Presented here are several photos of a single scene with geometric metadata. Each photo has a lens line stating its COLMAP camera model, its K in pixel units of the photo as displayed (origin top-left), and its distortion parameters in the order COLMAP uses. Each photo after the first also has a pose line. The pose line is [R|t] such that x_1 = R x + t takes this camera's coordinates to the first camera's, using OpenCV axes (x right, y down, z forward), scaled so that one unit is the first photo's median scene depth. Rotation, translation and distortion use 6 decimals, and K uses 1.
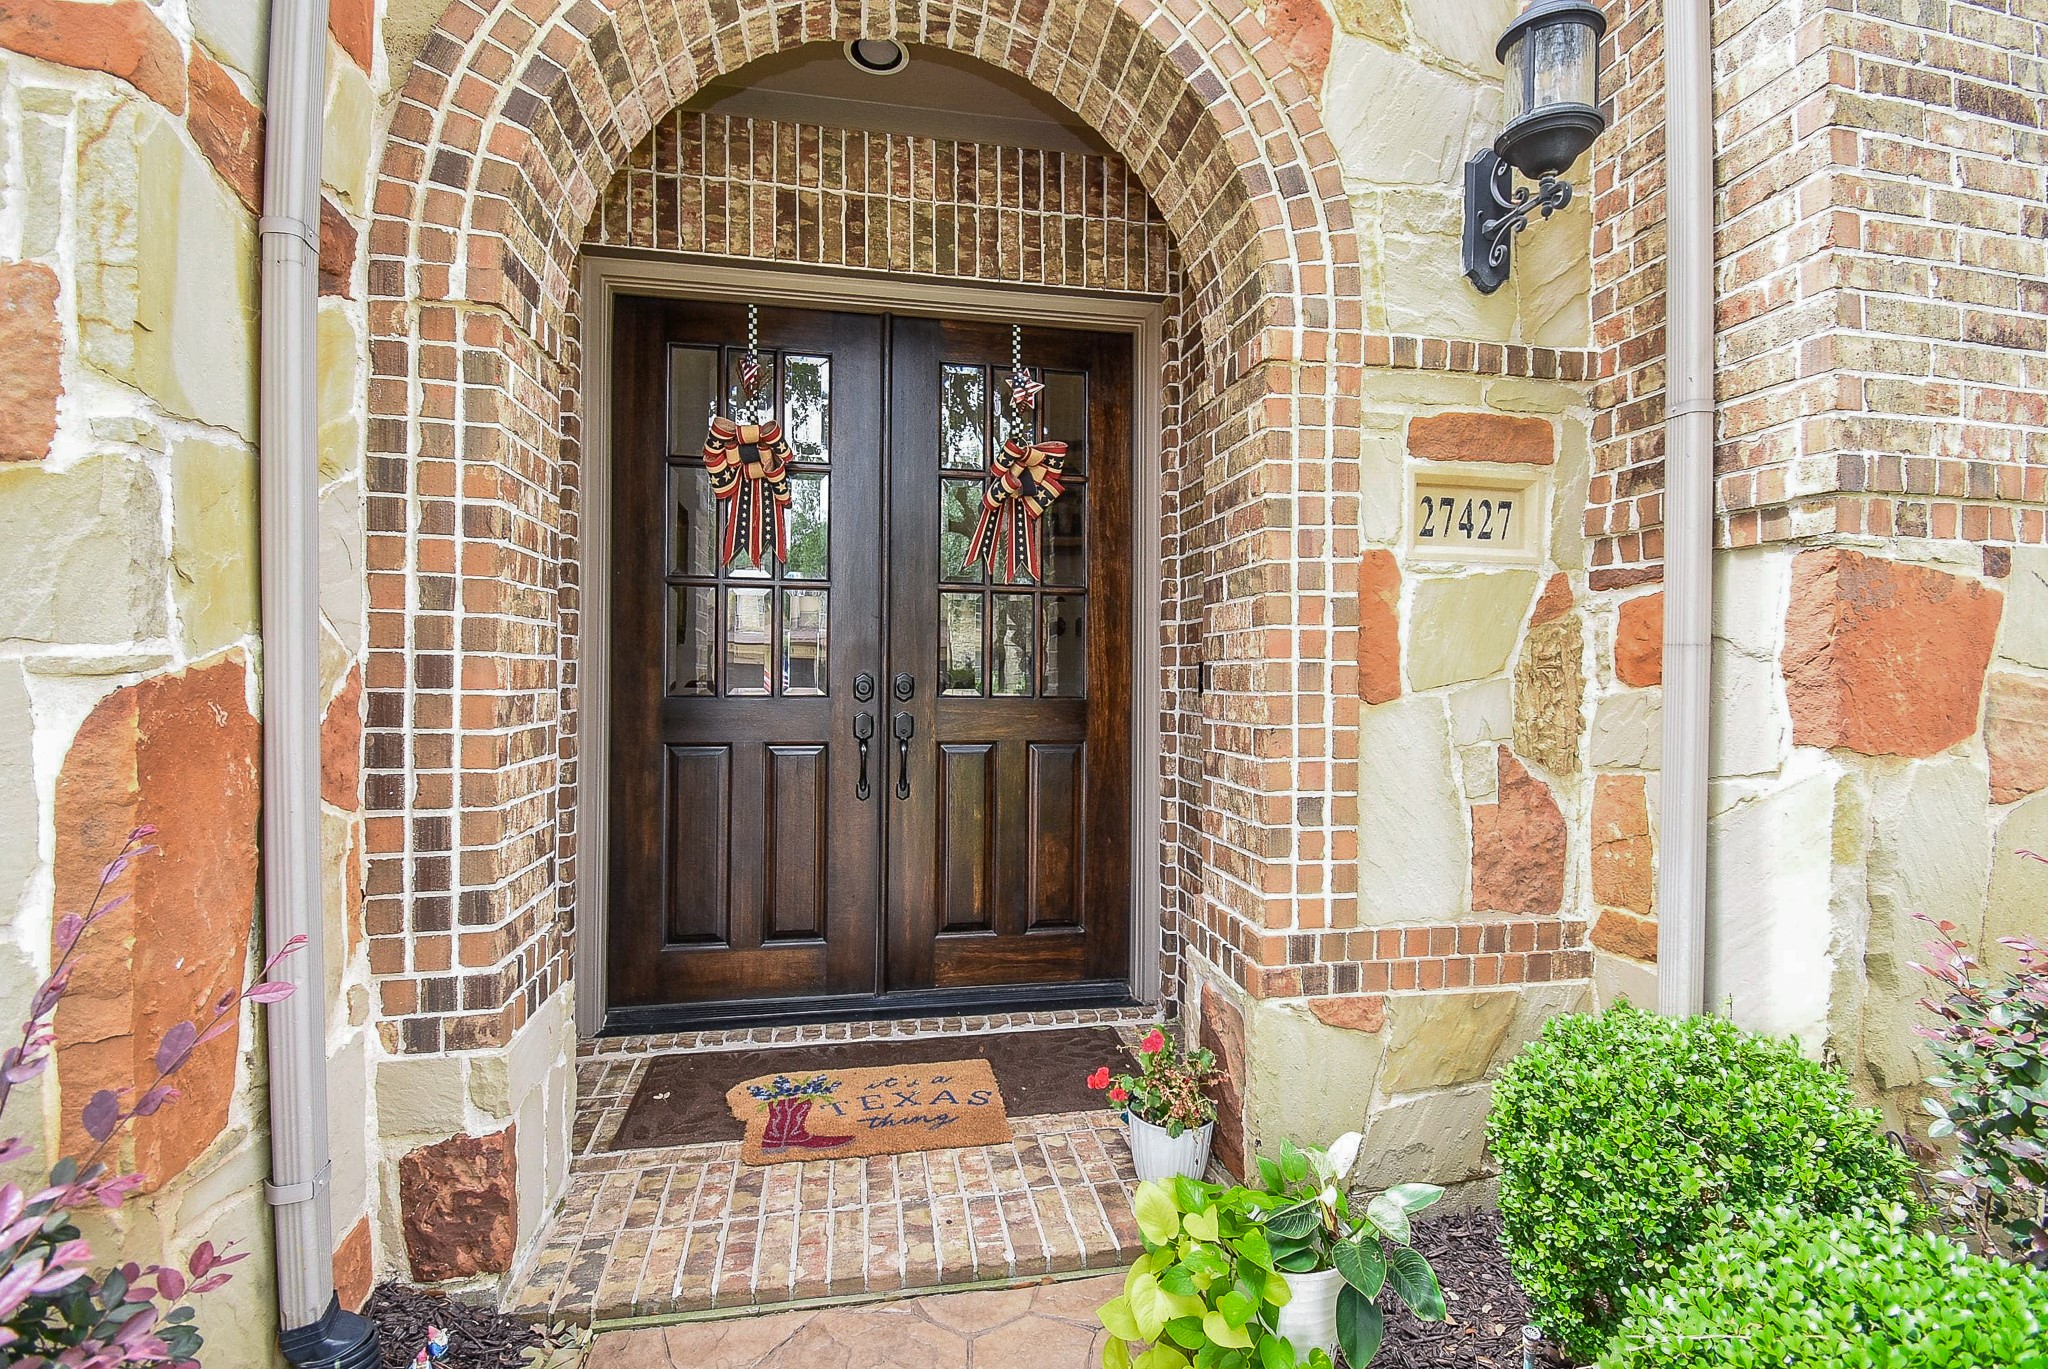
lens RADIAL K [[921.2, 0, 1023.1], [0, 921.2, 682.0], [0, 0, 1]] dist [0.002667, -0.006152]
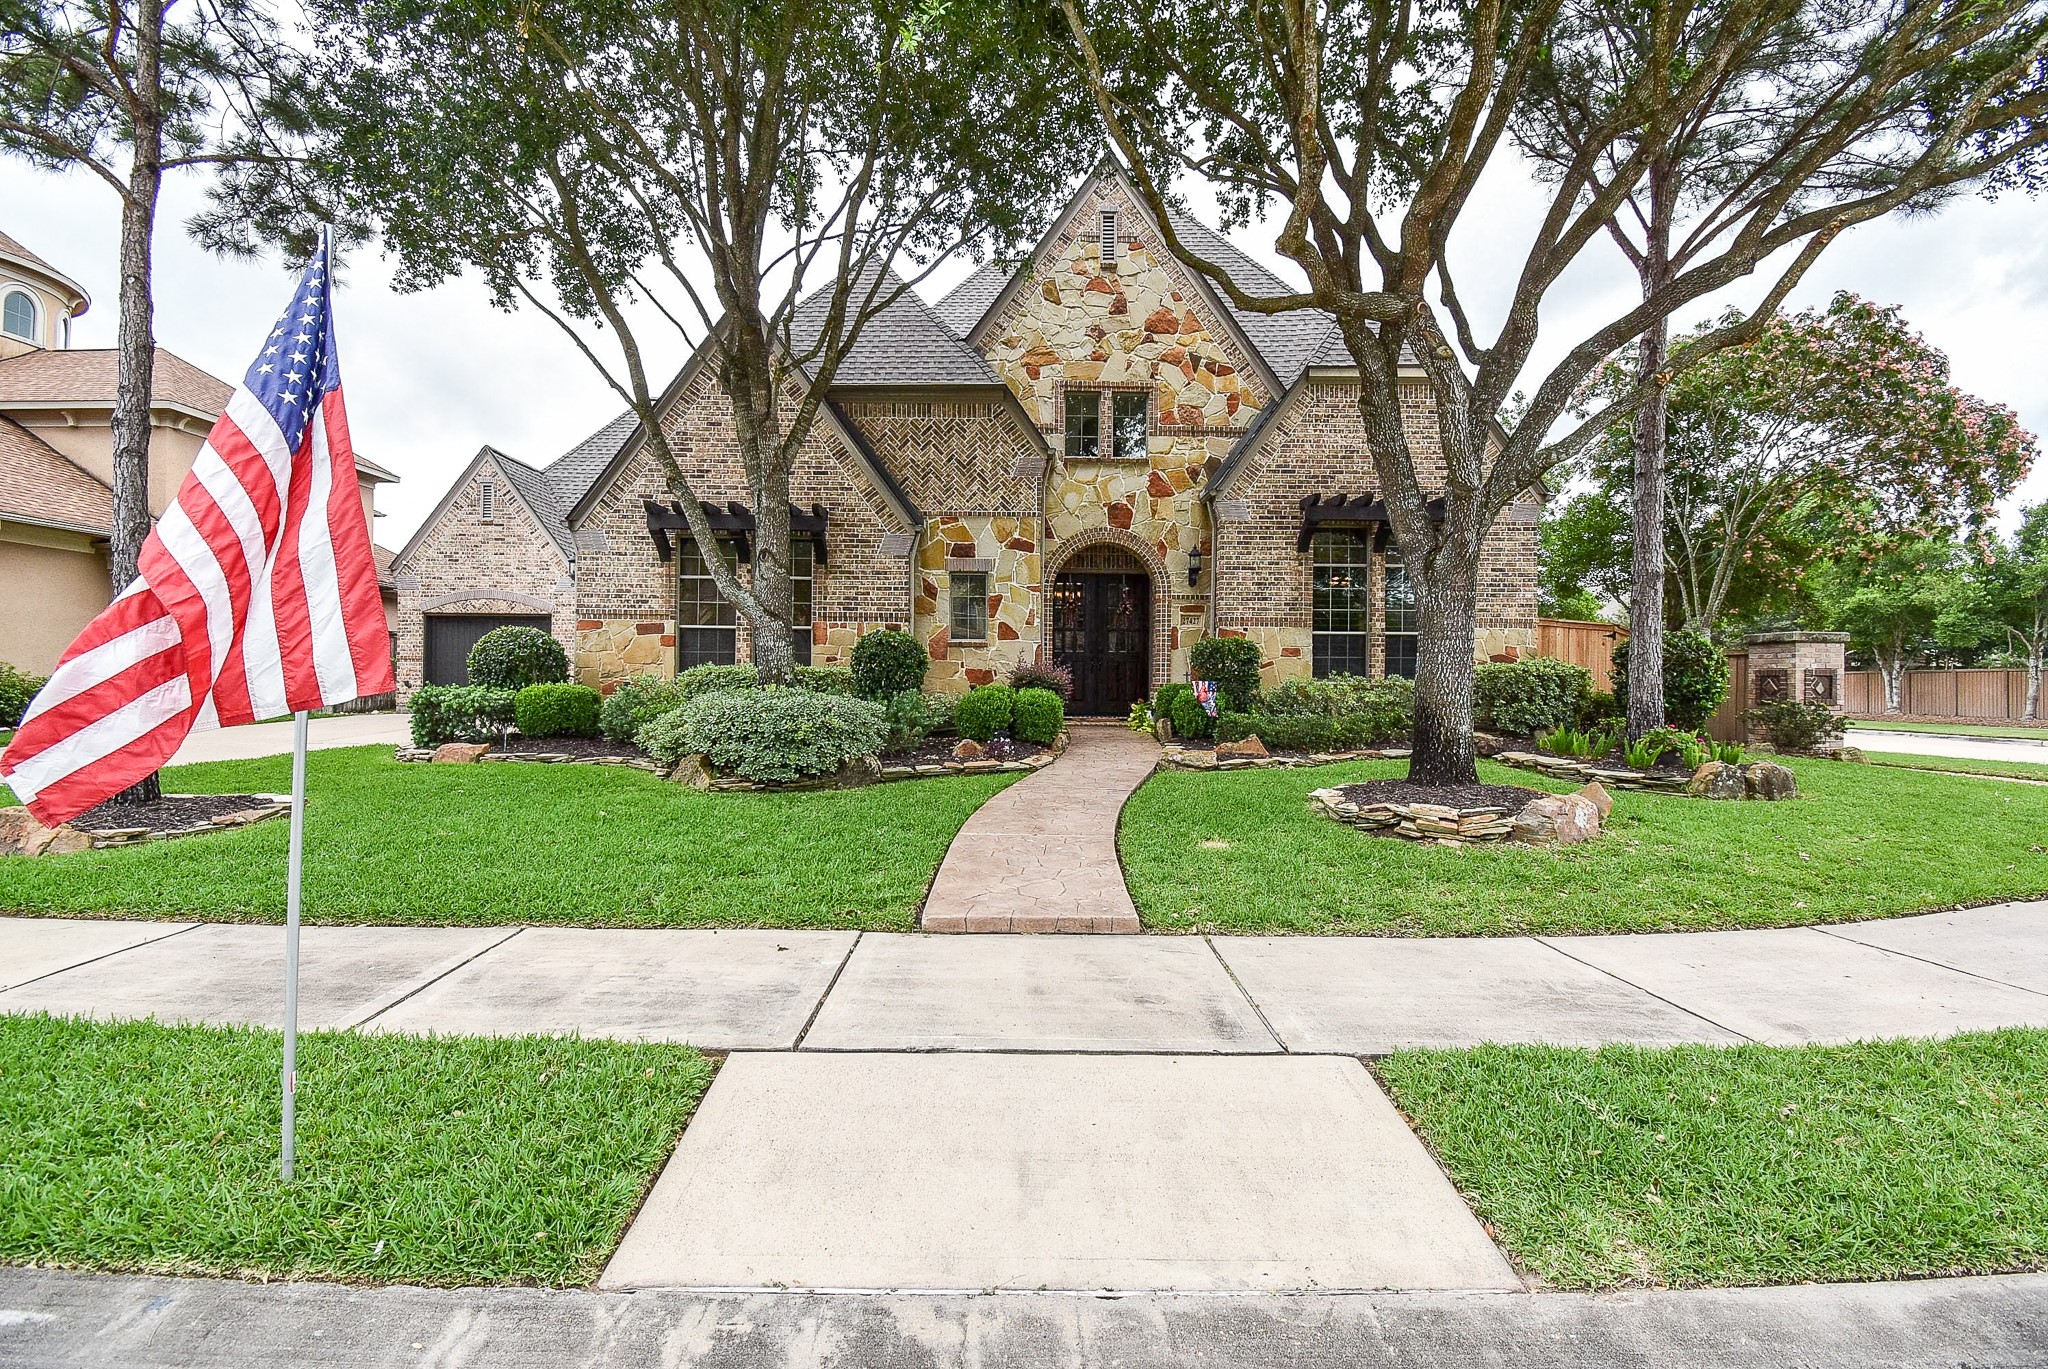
lens RADIAL K [[921.2, 0, 1016.4], [0, 921.2, 685.6], [0, 0, 1]] dist [0.002667, -0.006152]
pose [[0.983521, 0.003142, -0.180766, 0.471196], [-0.002392, 0.999988, 0.004365, 0.259071], [0.180778, -0.003861, 0.983516, -5.773509]]
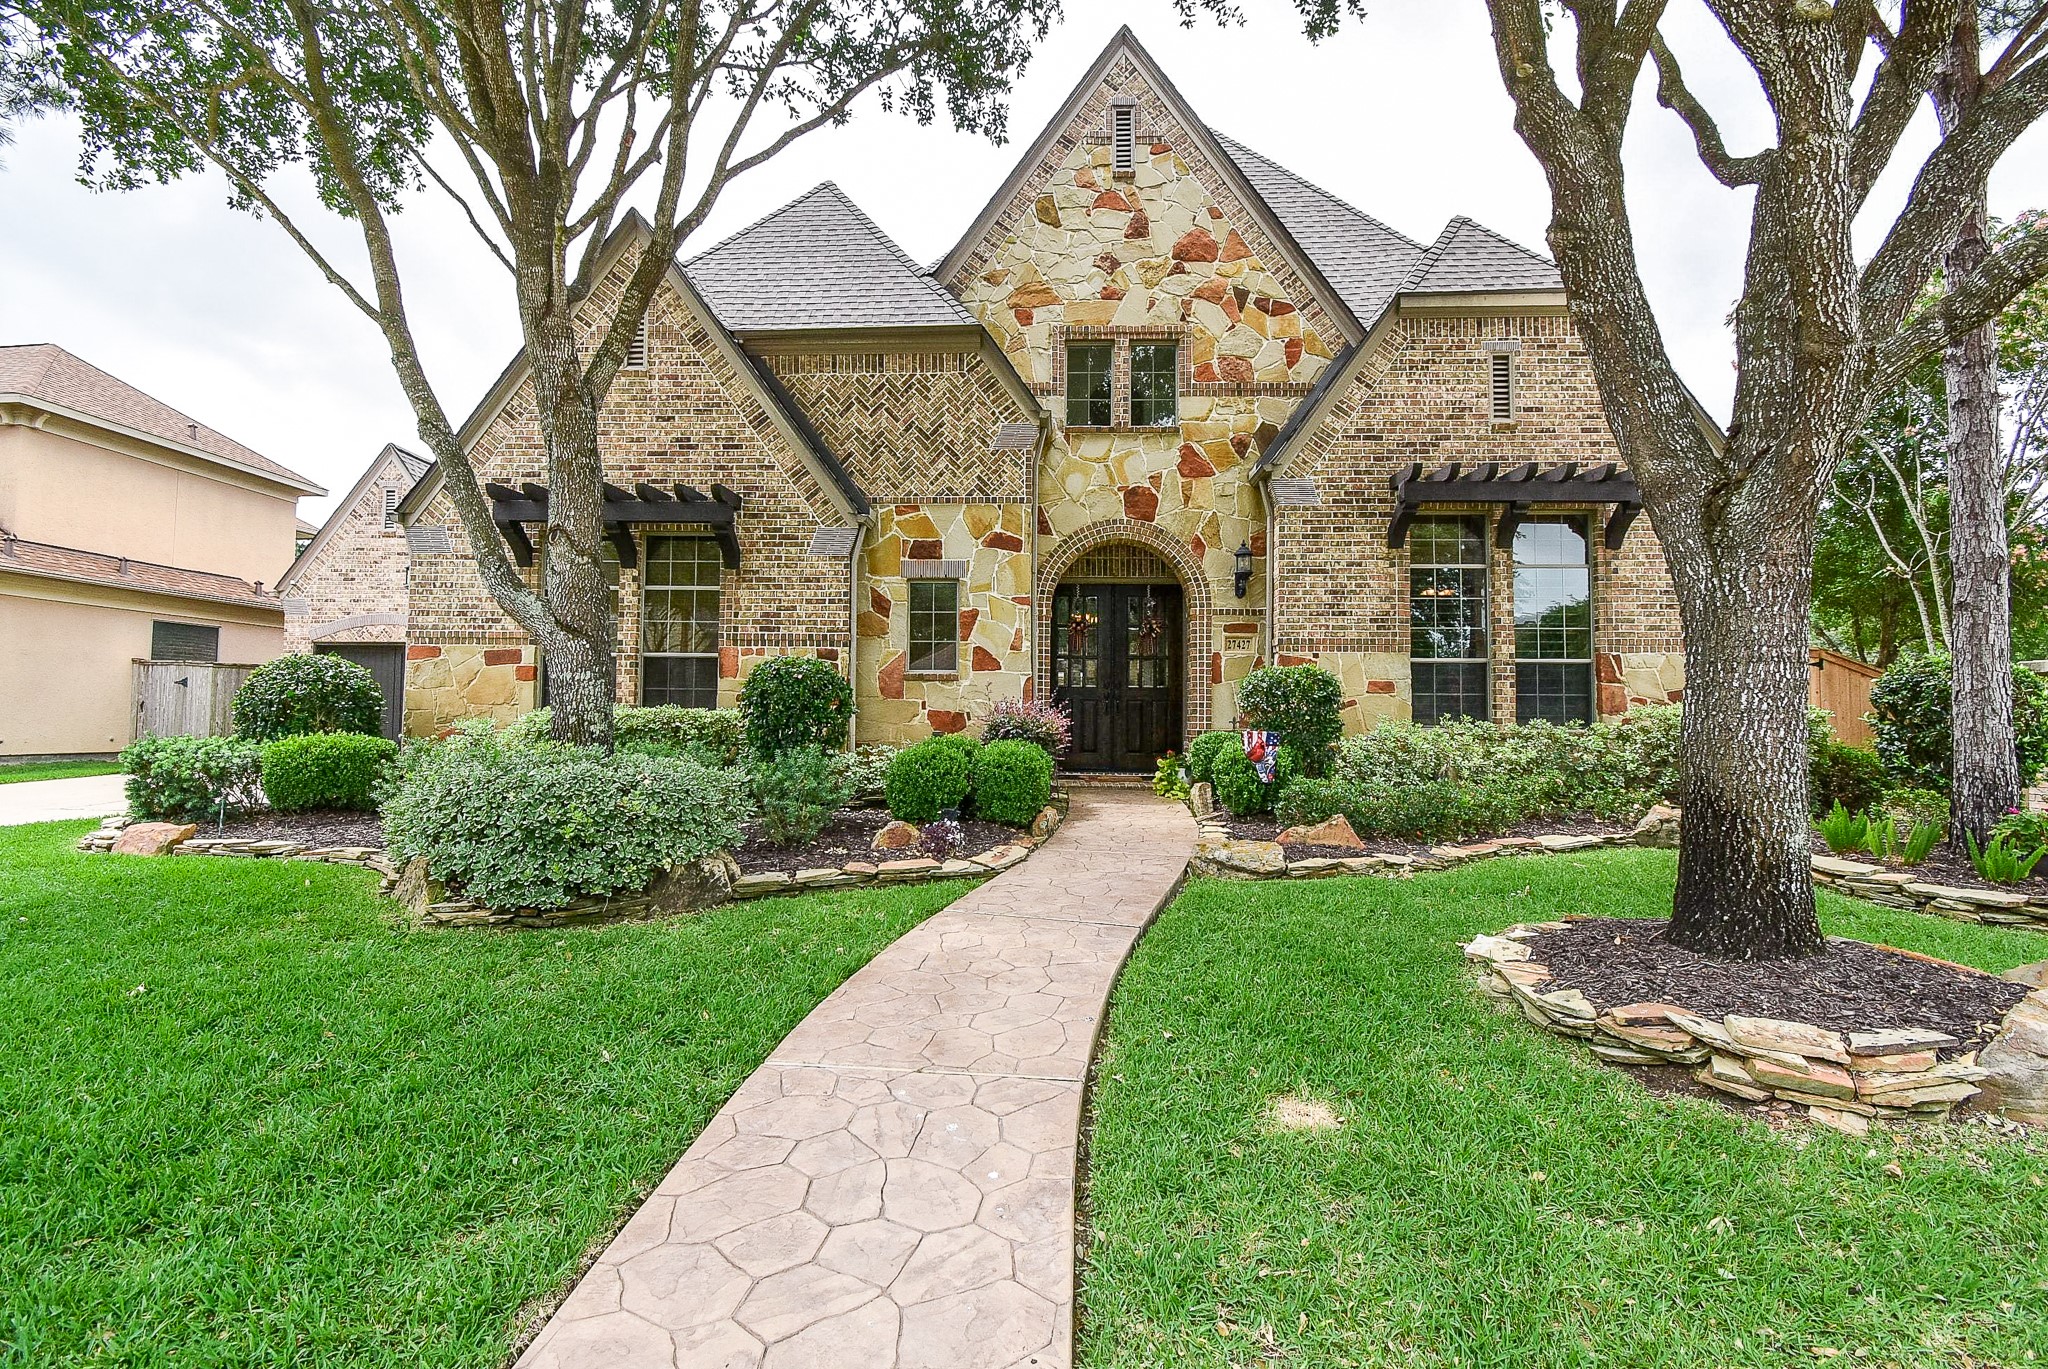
lens RADIAL K [[921.2, 0, 1020.2], [0, 921.2, 681.2], [0, 0, 1]] dist [0.002667, -0.006152]
pose [[0.974464, -0.006355, -0.224455, 0.471715], [-0.002243, 0.999274, -0.038029, 0.198400], [0.224534, 0.037562, 0.973742, -3.993198]]
